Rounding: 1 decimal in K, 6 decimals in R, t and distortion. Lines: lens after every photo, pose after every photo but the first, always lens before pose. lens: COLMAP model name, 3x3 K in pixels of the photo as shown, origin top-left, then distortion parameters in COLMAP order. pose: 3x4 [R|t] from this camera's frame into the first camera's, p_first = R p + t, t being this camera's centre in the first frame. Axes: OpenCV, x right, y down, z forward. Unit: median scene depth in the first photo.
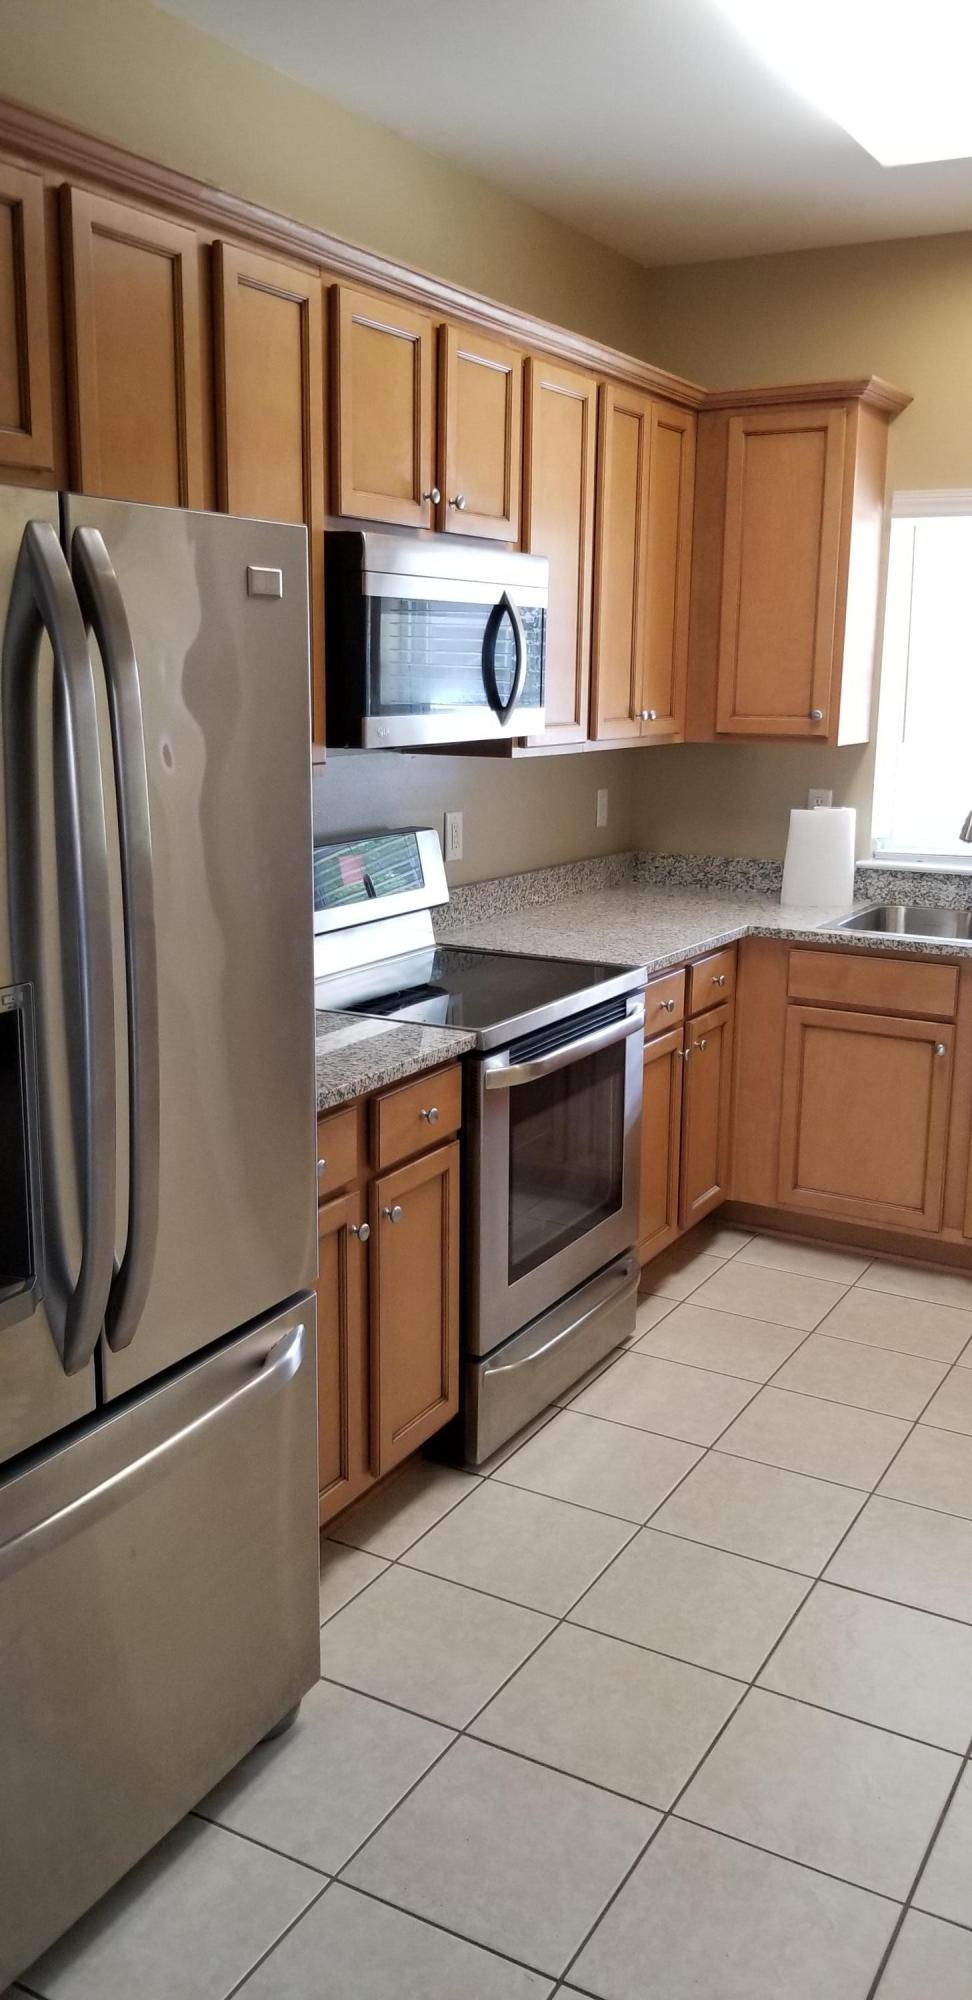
lens RADIAL K [[1555.8, 0, 491.1], [0, 1555.8, 970.6], [0, 0, 1]] dist [0.073372, -0.006733]
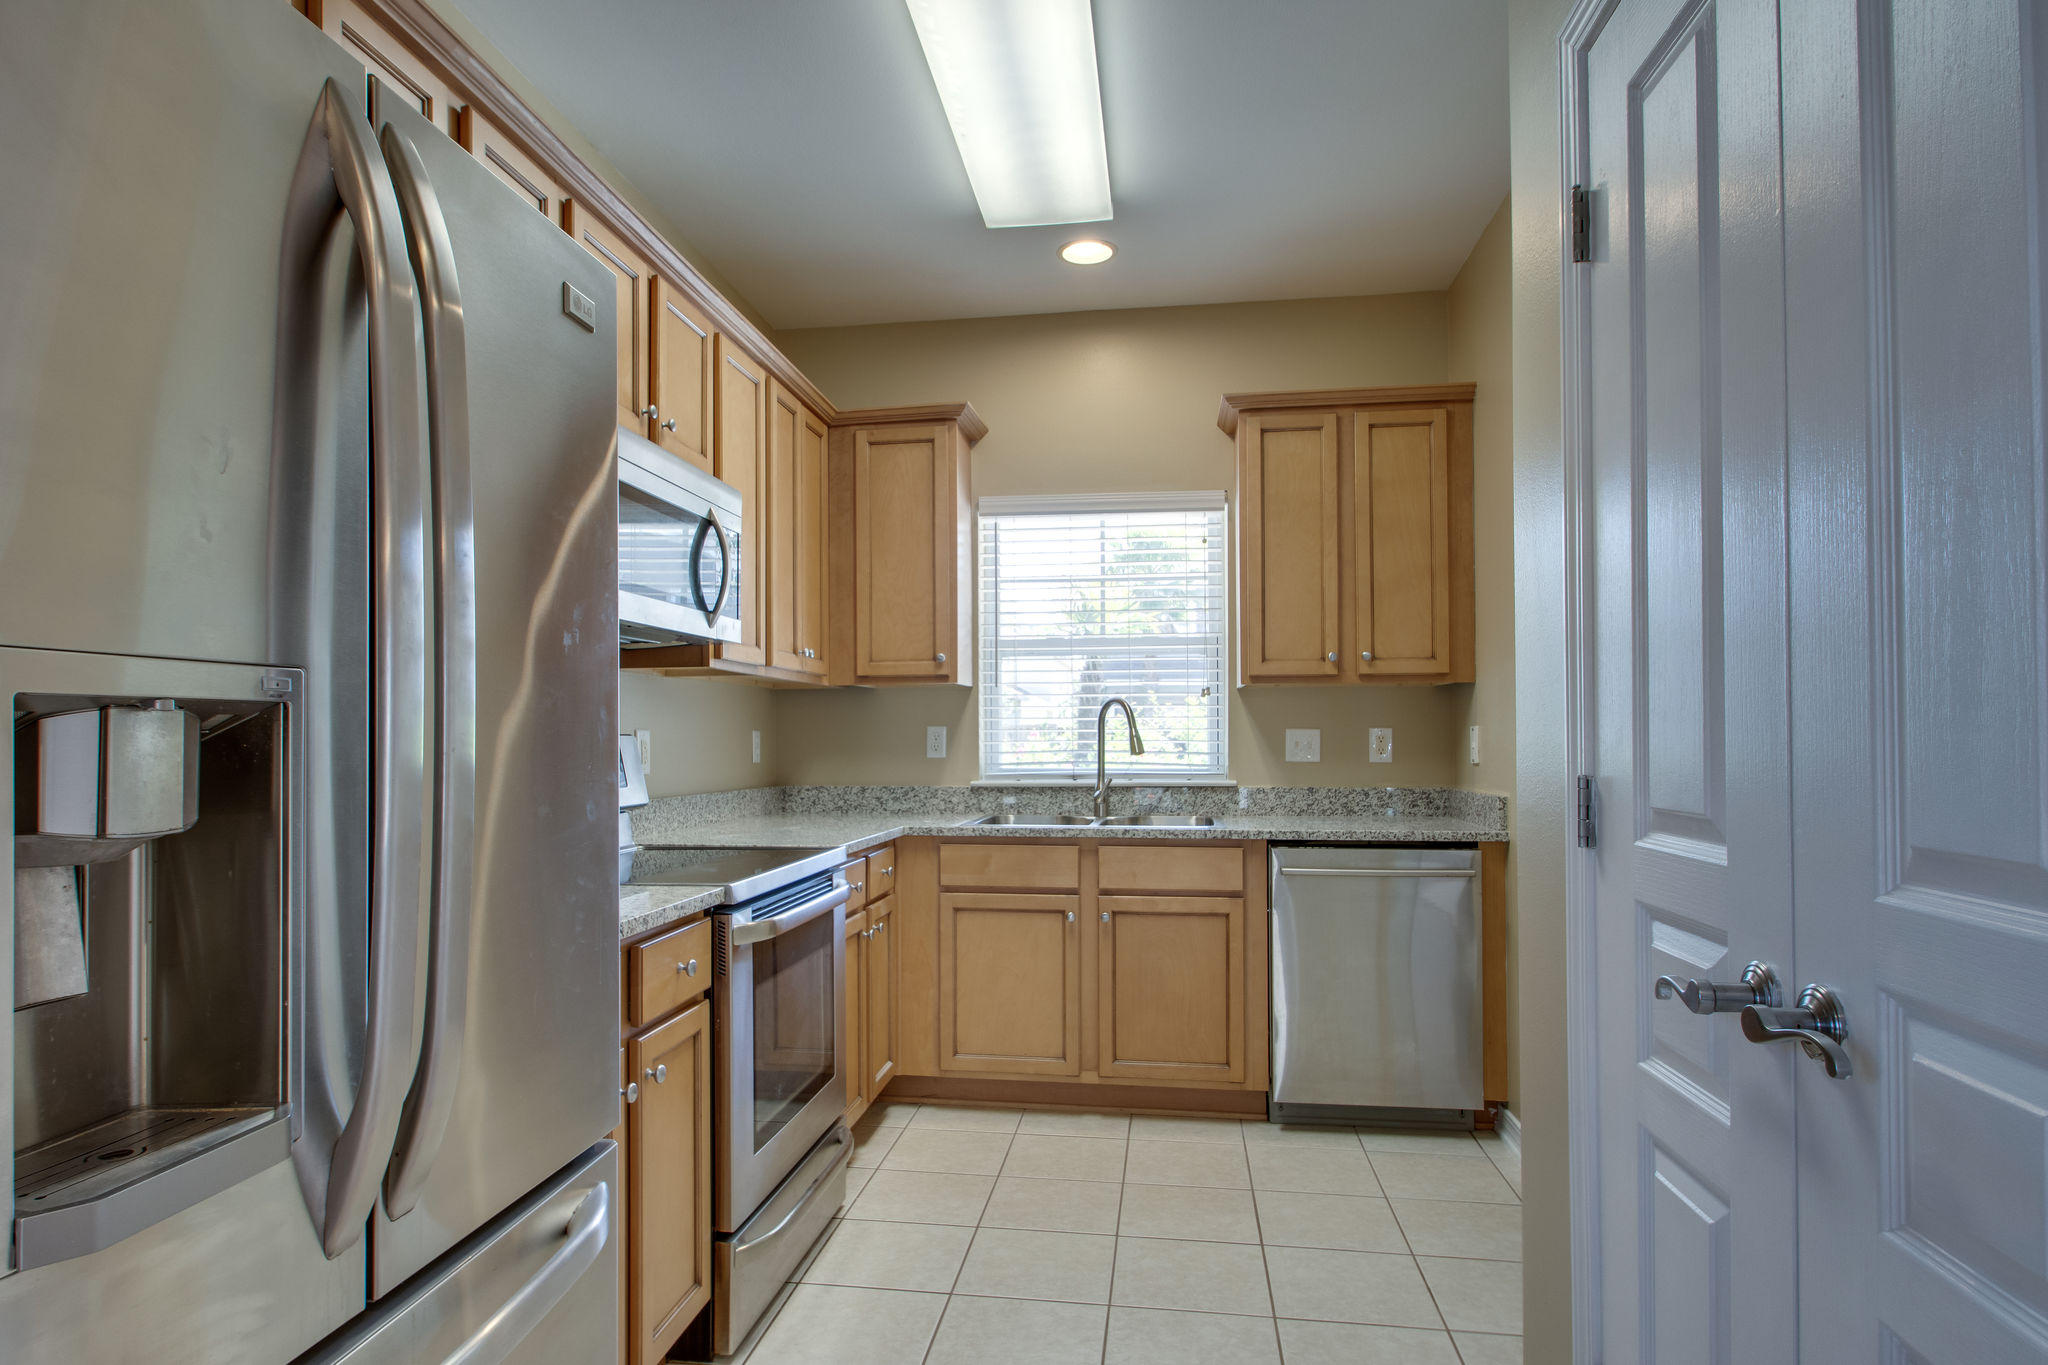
lens RADIAL K [[1139.8, 0, 982.4], [0, 1139.8, 725.7], [0, 0, 1]] dist [-0.005675, -0.000857]
pose [[0.936597, -0.011008, 0.350235, -0.081297], [0.083886, 0.977487, -0.193605, 0.070249], [-0.340218, 0.210710, 0.916435, 0.186309]]
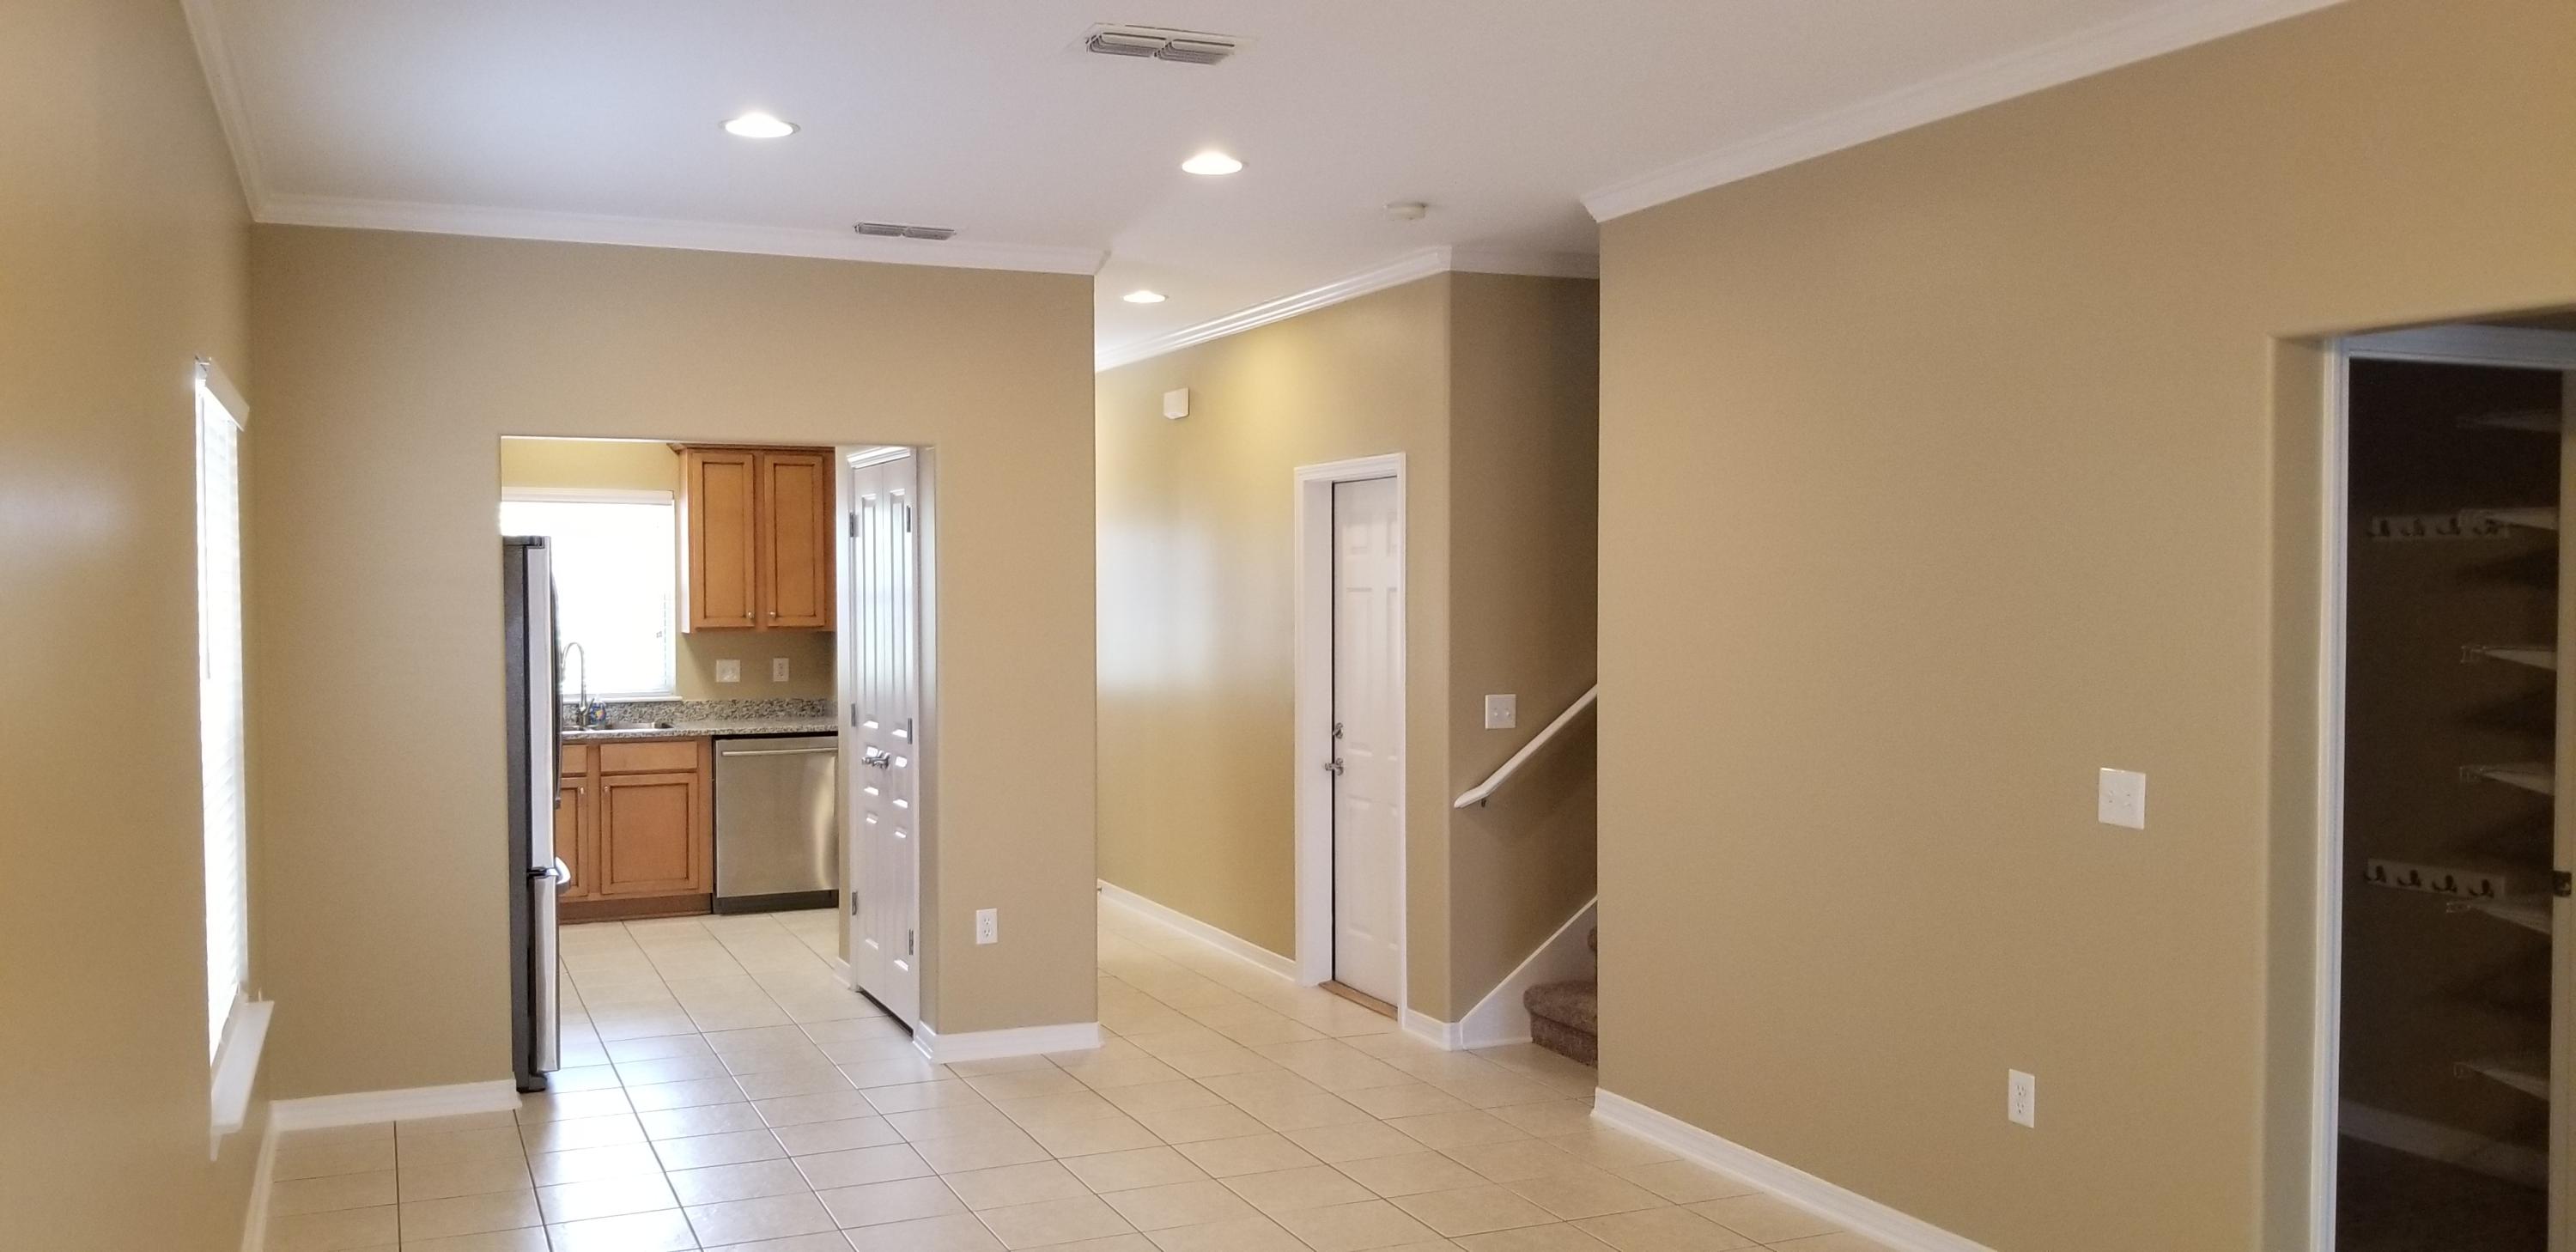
lens RADIAL K [[2004.0, 0, 1277.0], [0, 2004.0, 649.2], [0, 0, 1]] dist [0.073372, -0.006733]
pose [[0.583366, -0.039496, 0.811249, -1.134204], [0.168141, 0.983053, -0.073049, 0.194034], [-0.794615, 0.179019, 0.580120, -1.030899]]
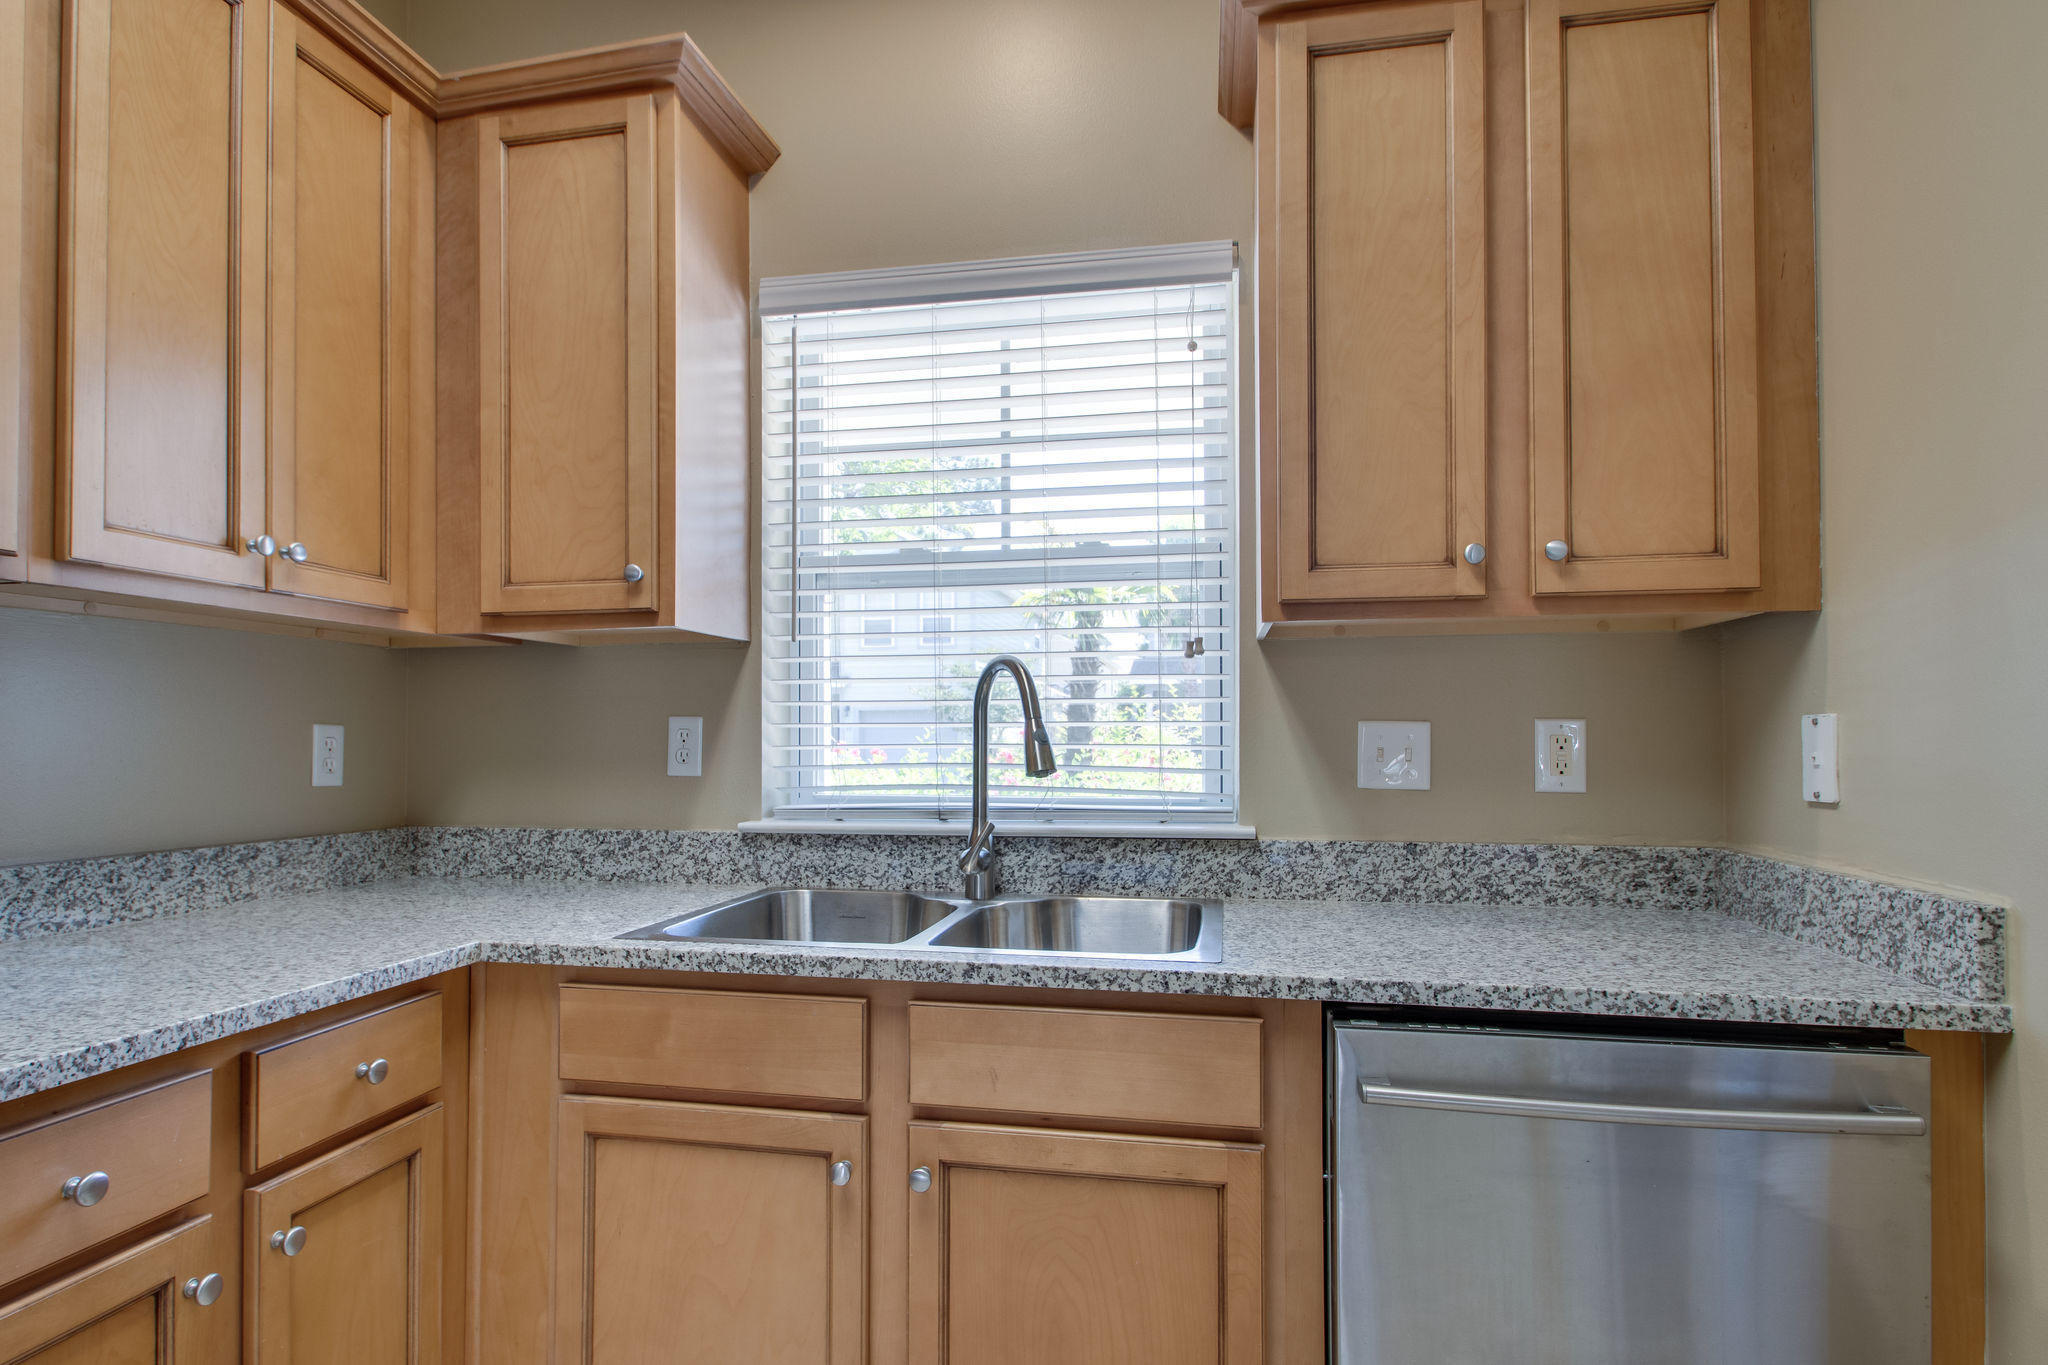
lens RADIAL K [[1039.9, 0, 996.7], [0, 1039.9, 721.6], [0, 0, 1]] dist [-0.003449, -0.002135]
pose [[0.952314, -0.008765, 0.304994, 0.232480], [0.073505, 0.976739, -0.201441, -0.019255], [-0.296134, 0.214253, 0.930806, 0.640402]]
